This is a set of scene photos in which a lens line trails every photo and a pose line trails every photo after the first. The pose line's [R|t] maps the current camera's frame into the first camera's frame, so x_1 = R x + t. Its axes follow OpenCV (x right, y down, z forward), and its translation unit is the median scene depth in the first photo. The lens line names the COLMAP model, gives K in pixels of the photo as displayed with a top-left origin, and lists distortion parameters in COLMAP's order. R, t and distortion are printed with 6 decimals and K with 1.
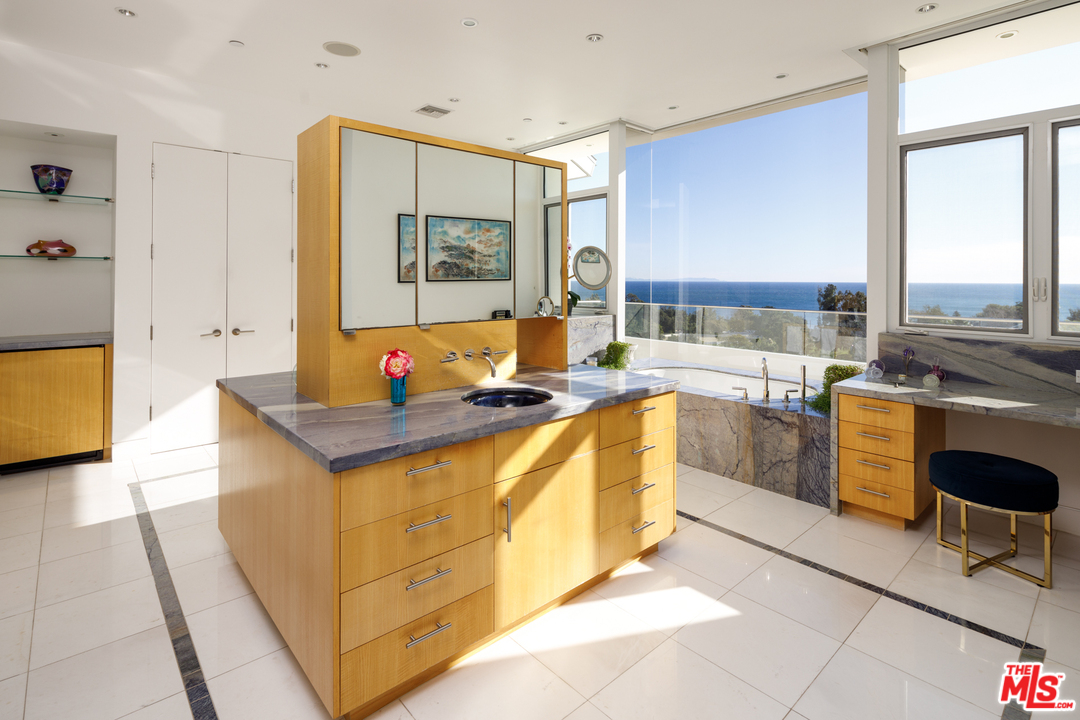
lens RADIAL K [[527.8, 0, 528.0], [0, 527.8, 276.7], [0, 0, 1]] dist [-0.000071, -0.000173]
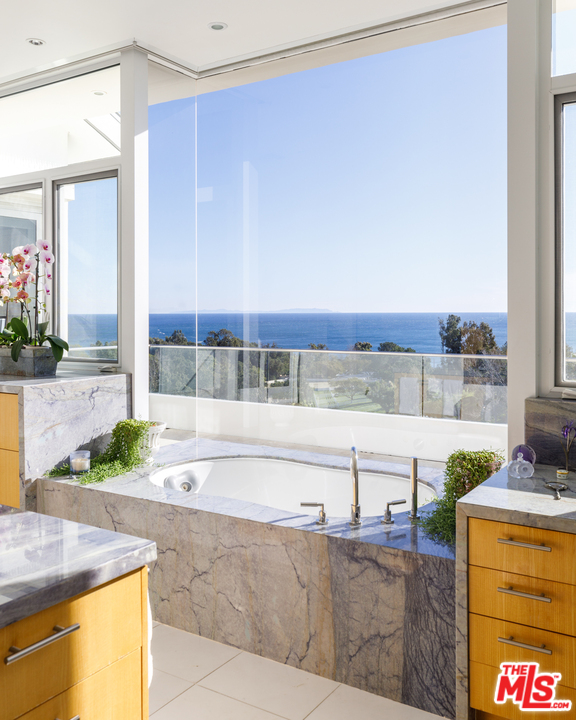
lens RADIAL K [[679.1, 0, 288.1], [0, 679.1, 309.2], [0, 0, 1]] dist [0.003097, -0.000010]
pose [[0.961129, -0.007381, 0.276002, 0.176886], [0.006800, 0.999972, 0.003063, -0.001464], [-0.276017, -0.001067, 0.961152, 0.306646]]
